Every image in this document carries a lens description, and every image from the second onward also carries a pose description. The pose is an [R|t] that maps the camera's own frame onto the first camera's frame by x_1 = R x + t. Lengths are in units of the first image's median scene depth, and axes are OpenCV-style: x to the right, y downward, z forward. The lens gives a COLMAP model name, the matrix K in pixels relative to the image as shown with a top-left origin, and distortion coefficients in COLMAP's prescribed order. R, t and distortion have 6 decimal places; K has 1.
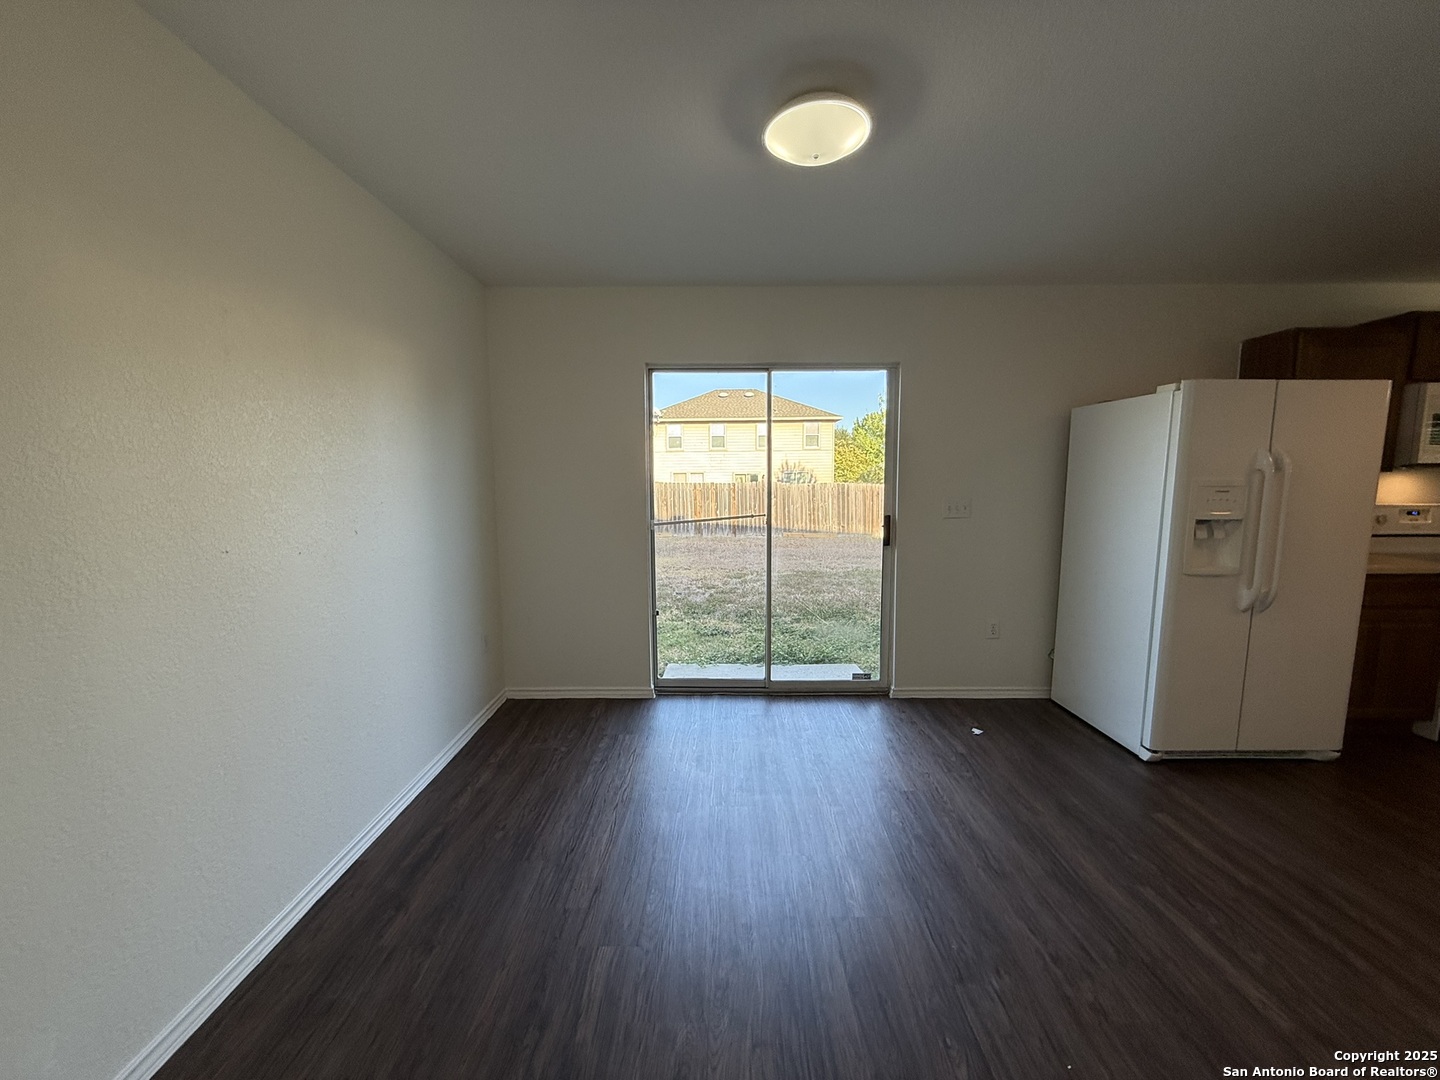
lens RADIAL K [[574.9, 0, 720.0], [0, 574.9, 540.0], [0, 0, 1]] dist [0.000245, -0.000095]
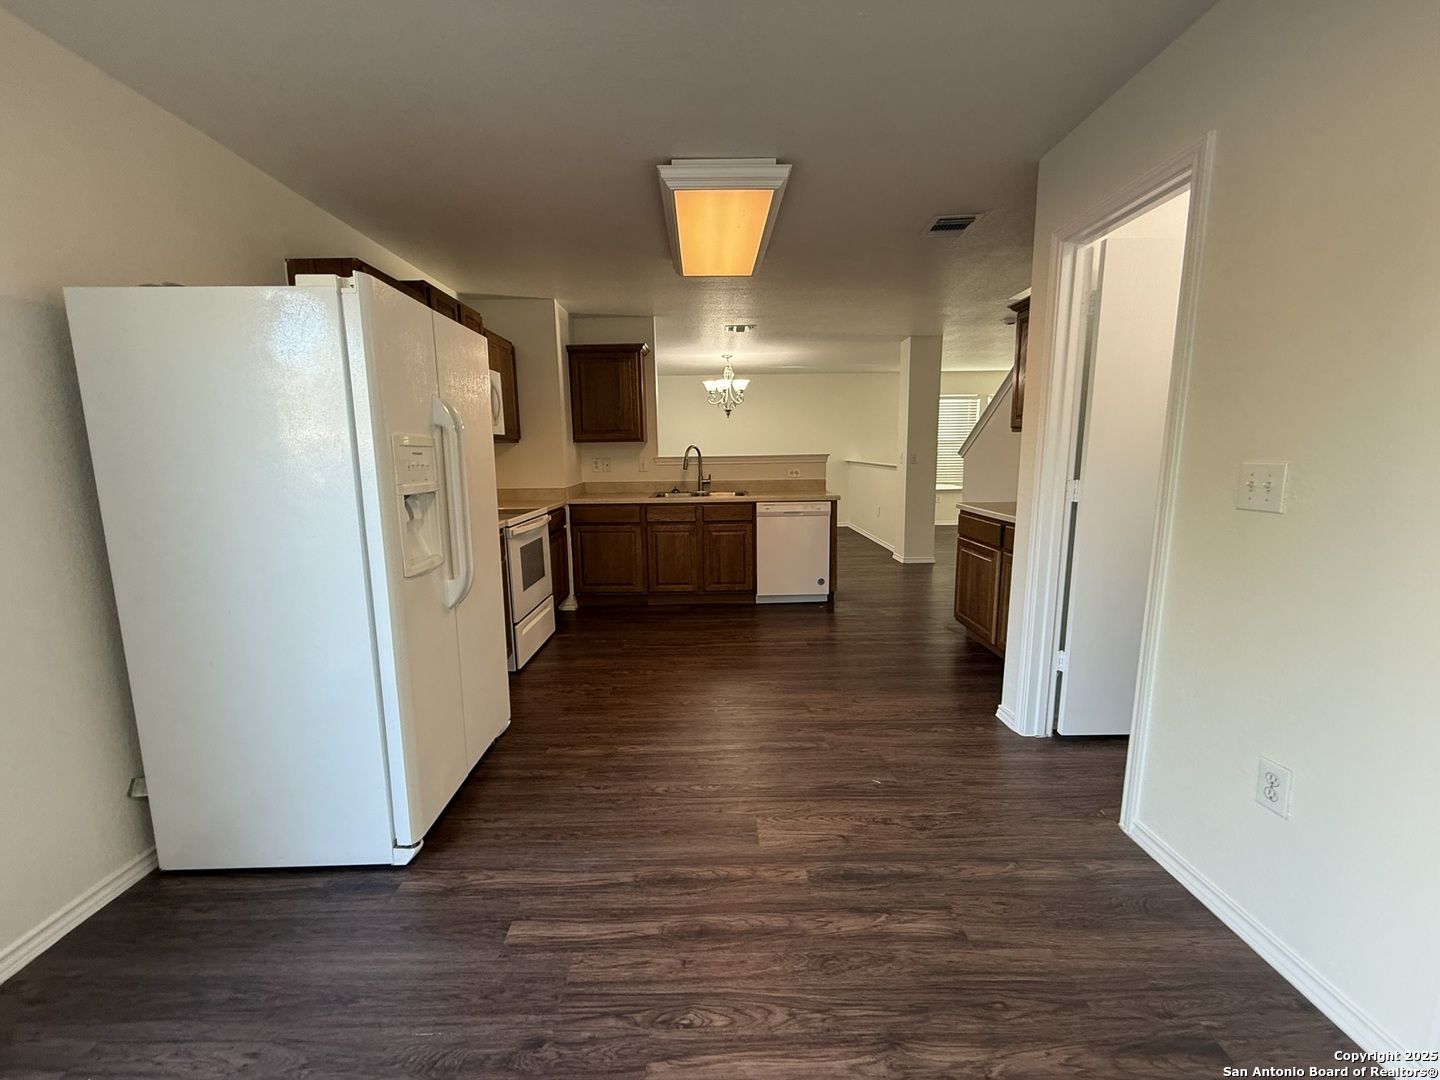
lens RADIAL K [[574.9, 0, 720.0], [0, 574.9, 540.0], [0, 0, 1]] dist [0.000245, -0.000095]
pose [[-0.005657, -0.140014, 0.990133, 0.138332], [0.119865, 0.982915, 0.139678, -0.030042], [-0.992774, 0.119472, 0.011223, 0.593786]]
